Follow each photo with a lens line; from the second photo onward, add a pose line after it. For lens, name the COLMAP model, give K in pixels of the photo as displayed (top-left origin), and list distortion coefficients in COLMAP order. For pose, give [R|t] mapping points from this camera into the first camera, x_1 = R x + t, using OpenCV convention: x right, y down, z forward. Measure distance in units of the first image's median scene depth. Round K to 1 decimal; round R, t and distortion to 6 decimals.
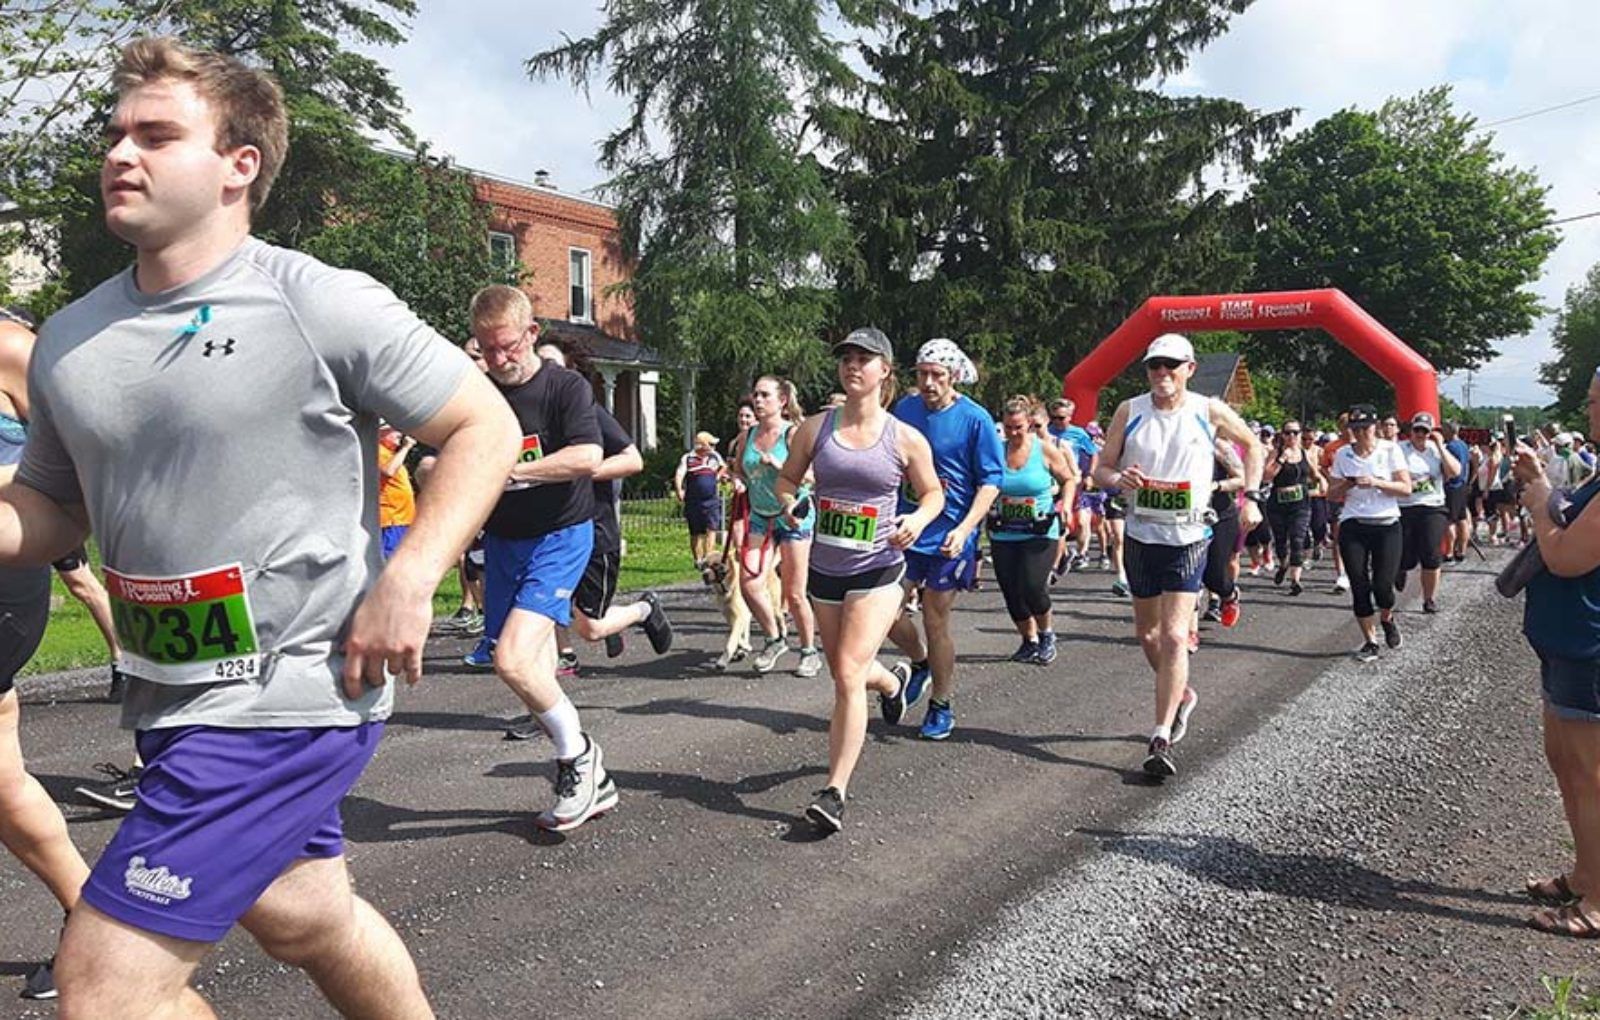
lens RADIAL K [[1360.6, 0, 801.4], [0, 1360.6, 511.7], [0, 0, 1]] dist [0.006541, -0.062616]
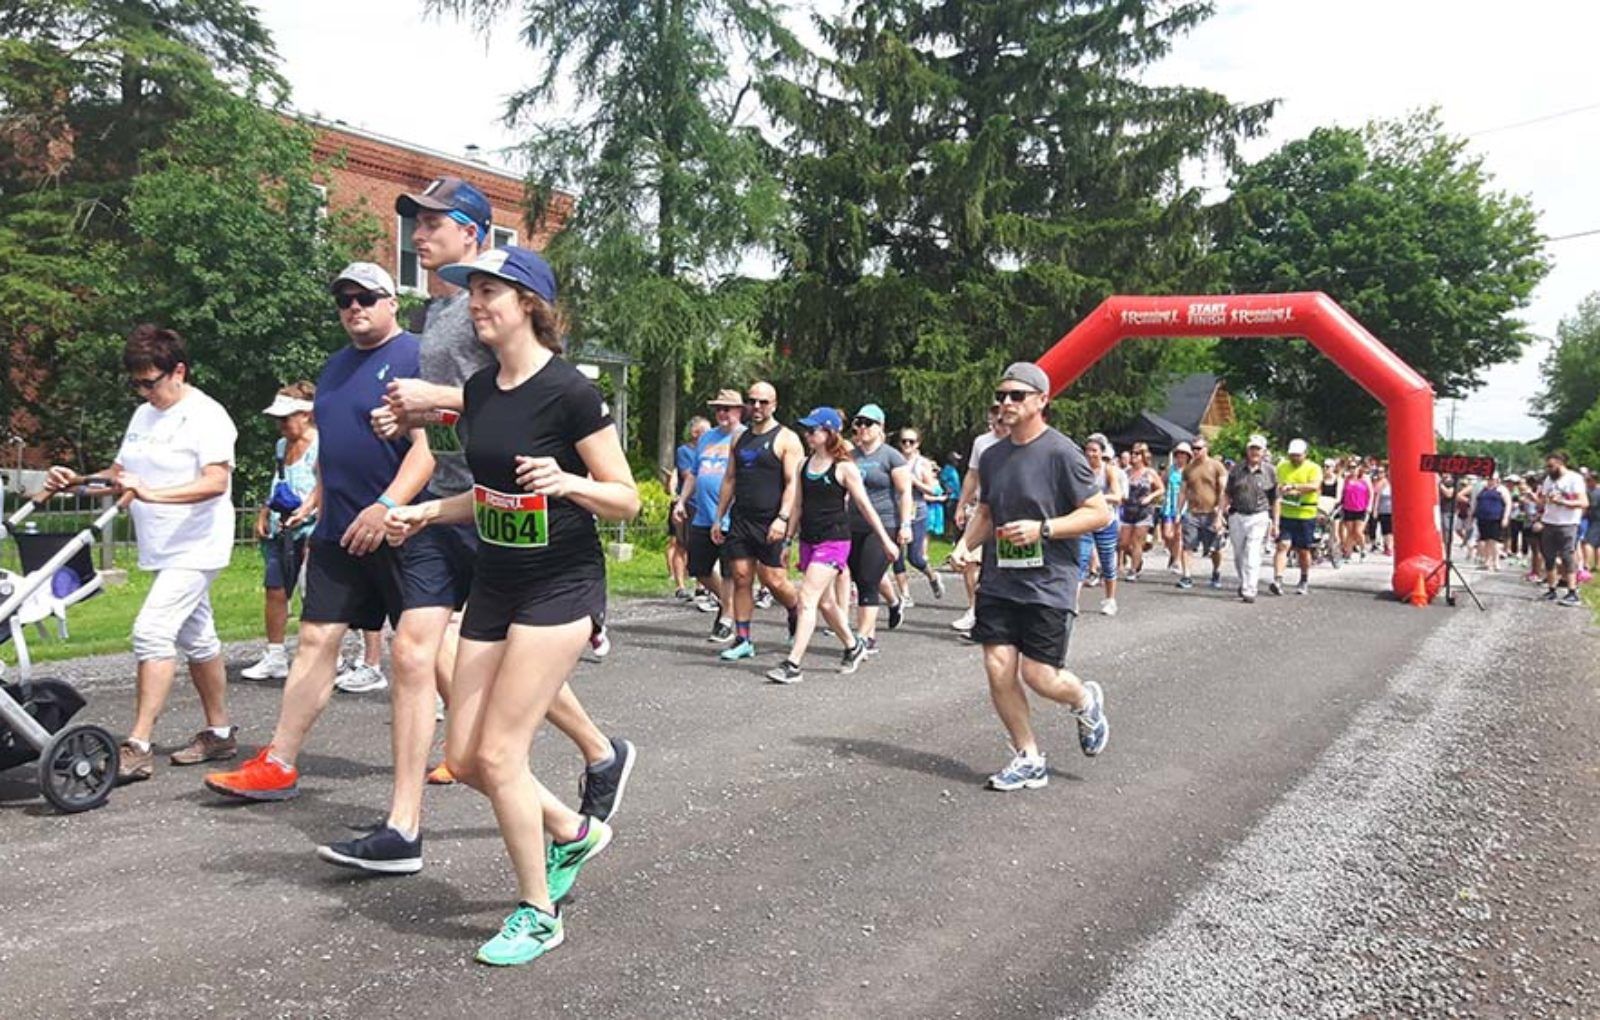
lens RADIAL K [[1346.0, 0, 807.1], [0, 1346.0, 511.6], [0, 0, 1]] dist [0.010893, -0.091793]
pose [[0.999296, 0.035443, 0.012283, 0.040197], [-0.035363, 0.999353, -0.006632, -0.003172], [-0.012510, 0.006193, 0.999903, 0.096491]]
